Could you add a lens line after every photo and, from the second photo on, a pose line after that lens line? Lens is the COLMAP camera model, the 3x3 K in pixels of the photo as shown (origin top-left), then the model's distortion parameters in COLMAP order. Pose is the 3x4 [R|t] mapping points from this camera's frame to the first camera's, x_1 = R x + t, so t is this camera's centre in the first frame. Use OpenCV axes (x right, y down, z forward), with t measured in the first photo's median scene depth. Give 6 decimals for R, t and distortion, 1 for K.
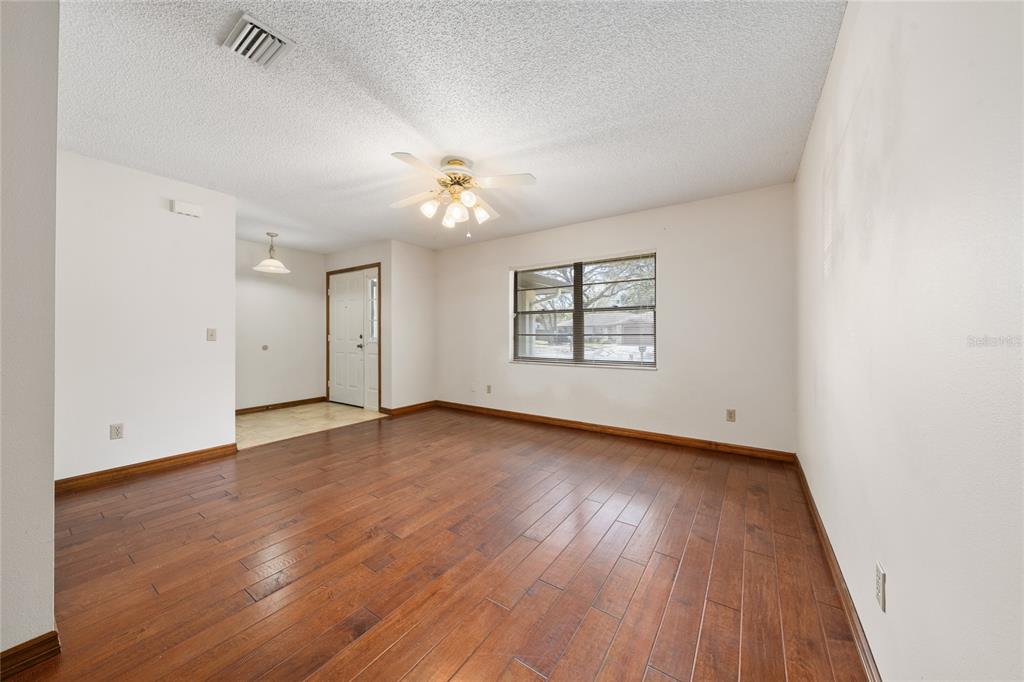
lens RADIAL K [[354.9, 0, 505.8], [0, 354.9, 331.3], [0, 0, 1]] dist [-0.000723, -0.000048]
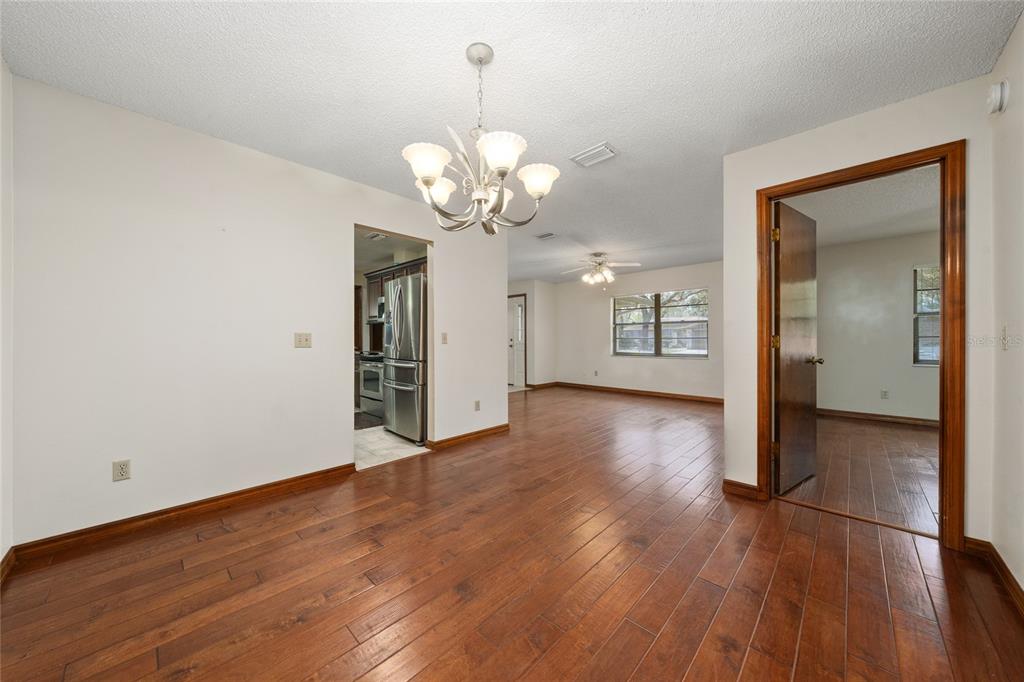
lens RADIAL K [[354.9, 0, 507.0], [0, 354.9, 338.2], [0, 0, 1]] dist [-0.000723, -0.000048]
pose [[0.986209, -0.001322, -0.165497, -0.180109], [0.002637, 0.999967, 0.007725, -0.004592], [0.165481, -0.008055, 0.986180, -0.614744]]
